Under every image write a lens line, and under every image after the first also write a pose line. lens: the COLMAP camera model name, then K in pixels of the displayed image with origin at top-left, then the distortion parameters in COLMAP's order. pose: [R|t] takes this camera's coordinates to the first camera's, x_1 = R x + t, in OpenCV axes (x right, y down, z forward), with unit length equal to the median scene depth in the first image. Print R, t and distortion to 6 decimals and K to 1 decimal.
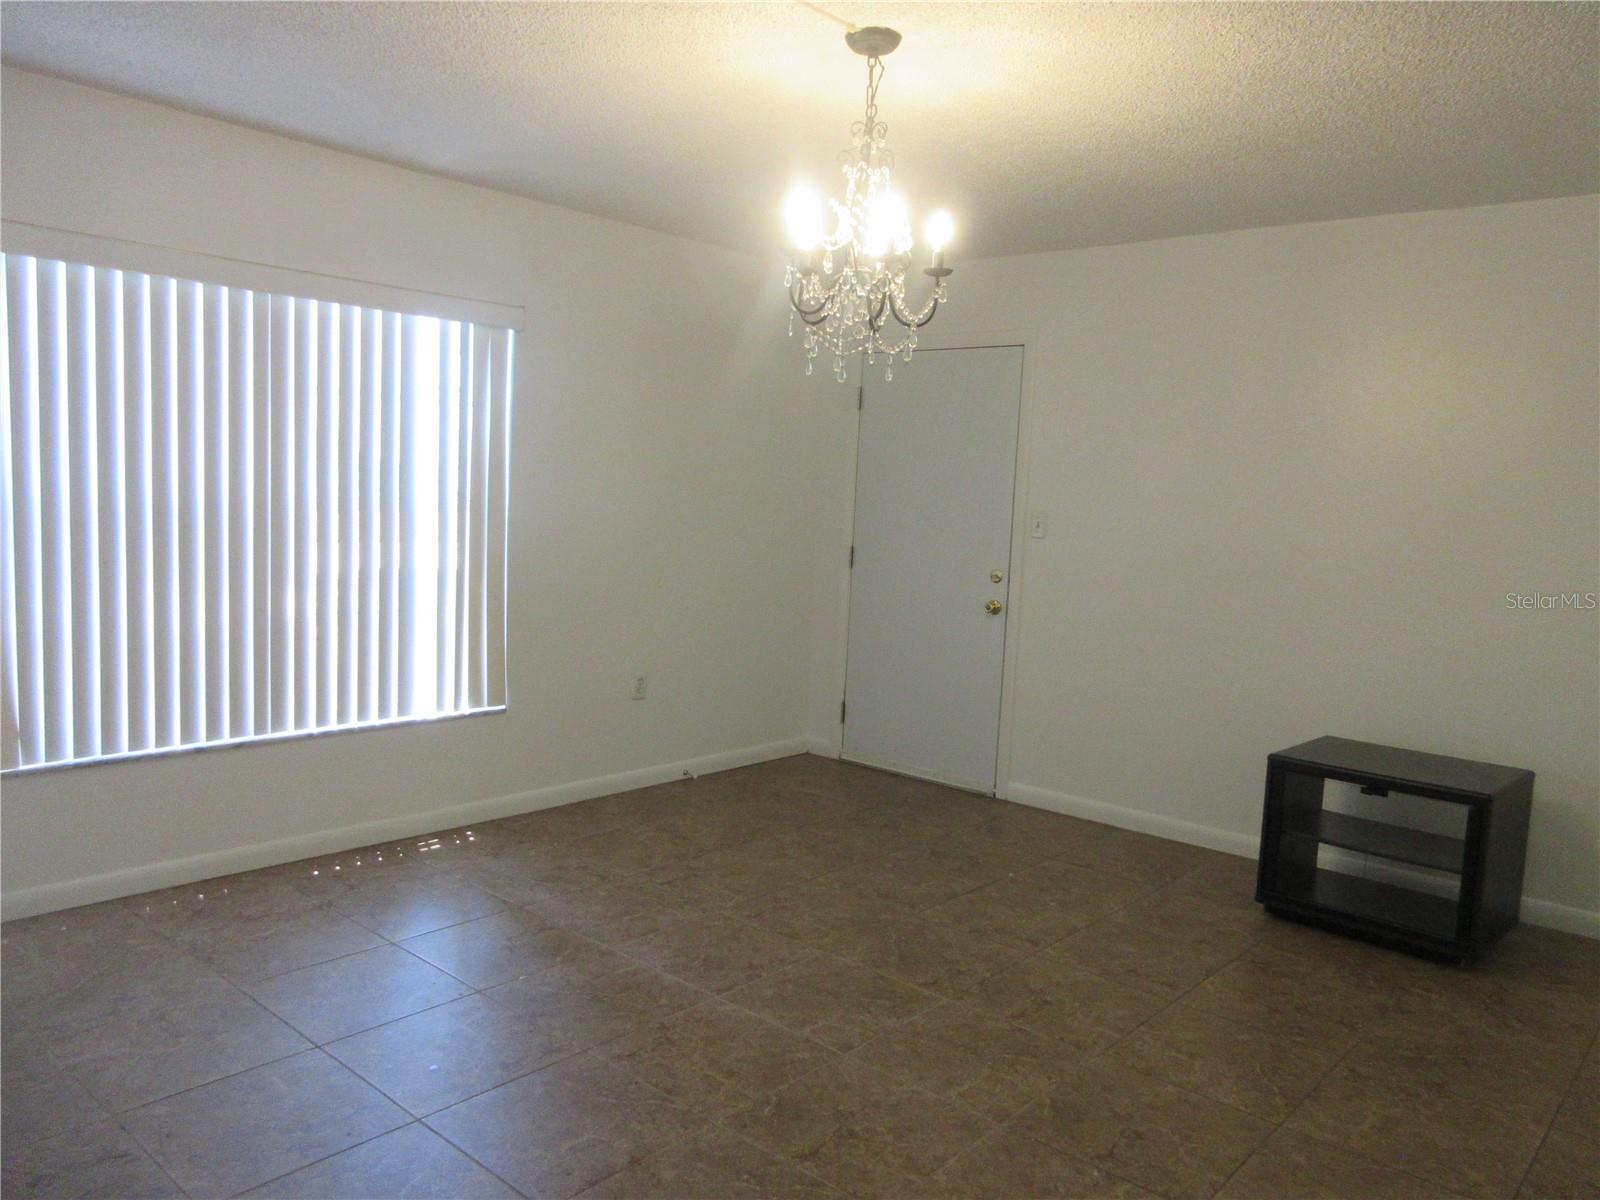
lens RADIAL K [[1190.9, 0, 798.6], [0, 1190.9, 622.2], [0, 0, 1]] dist [0.002892, 0.011292]
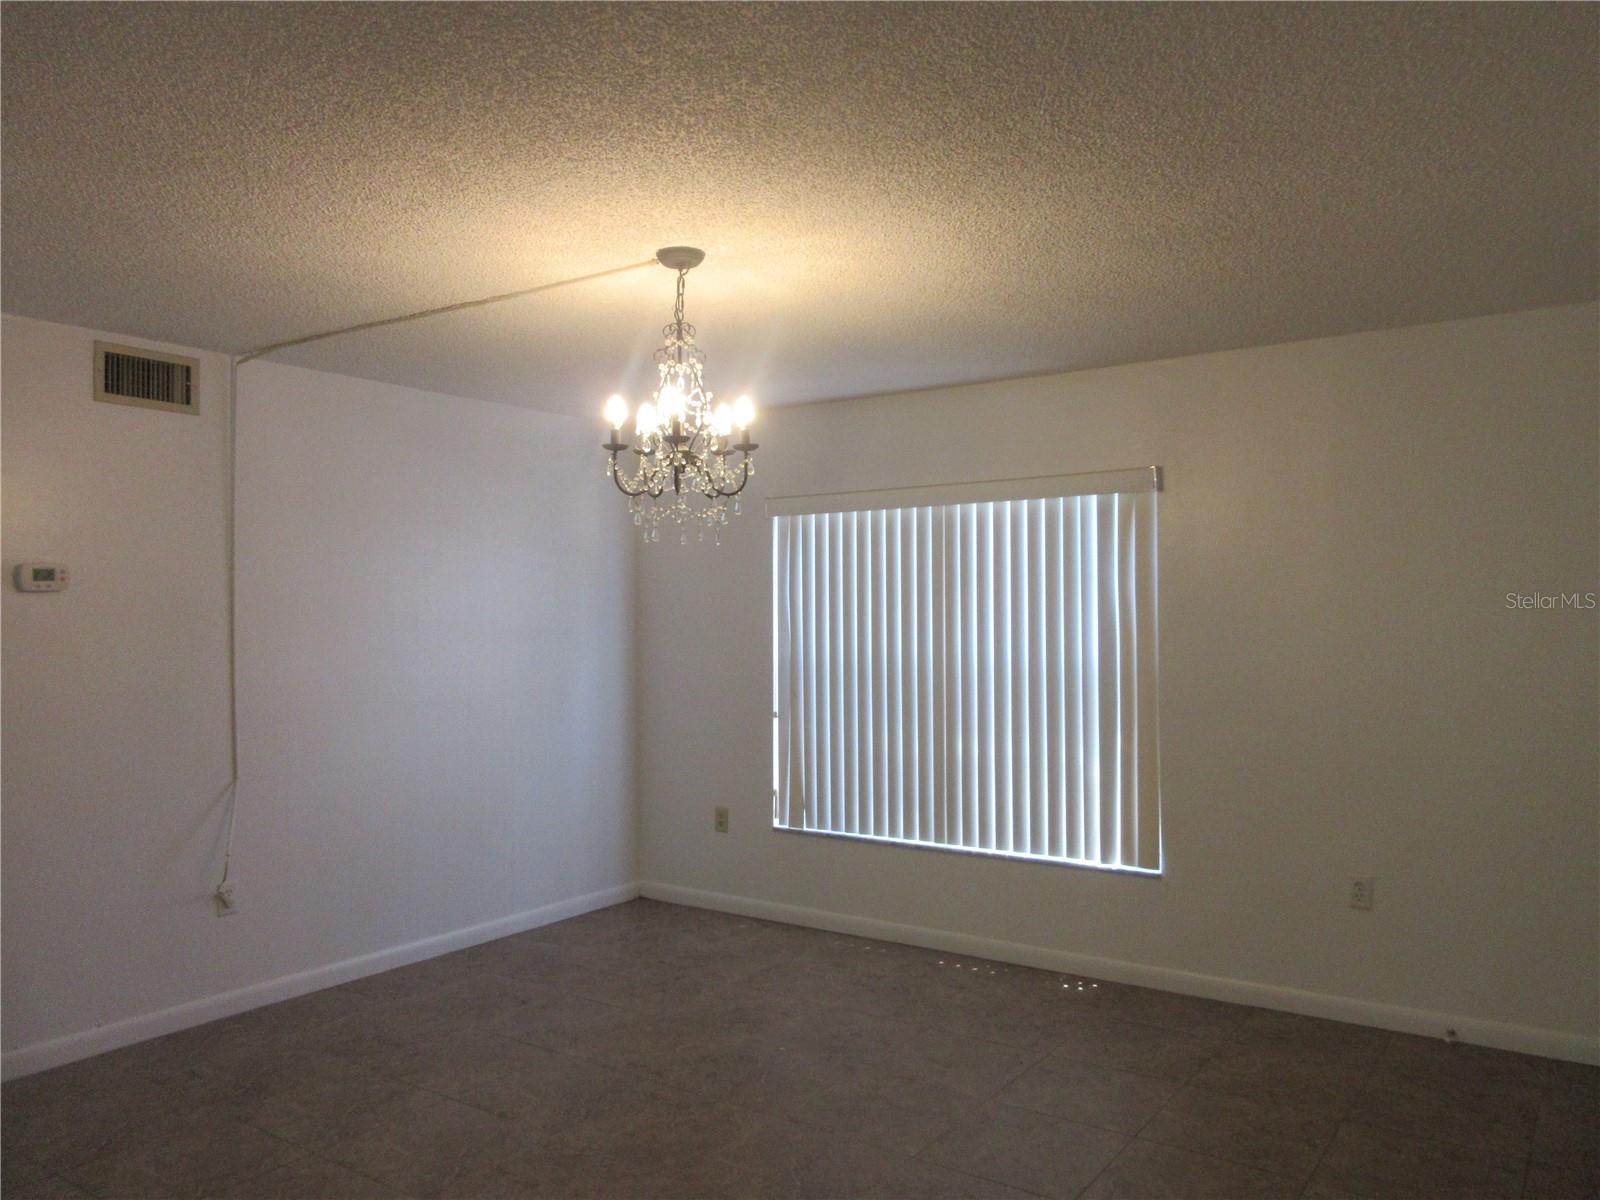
lens RADIAL K [[1190.9, 0, 798.6], [0, 1190.9, 622.2], [0, 0, 1]] dist [0.002892, 0.011292]
pose [[0.098655, -0.045139, -0.994097, 0.793367], [-0.100671, 0.993393, -0.055097, -0.054655], [0.990017, 0.105512, 0.093459, 0.682670]]
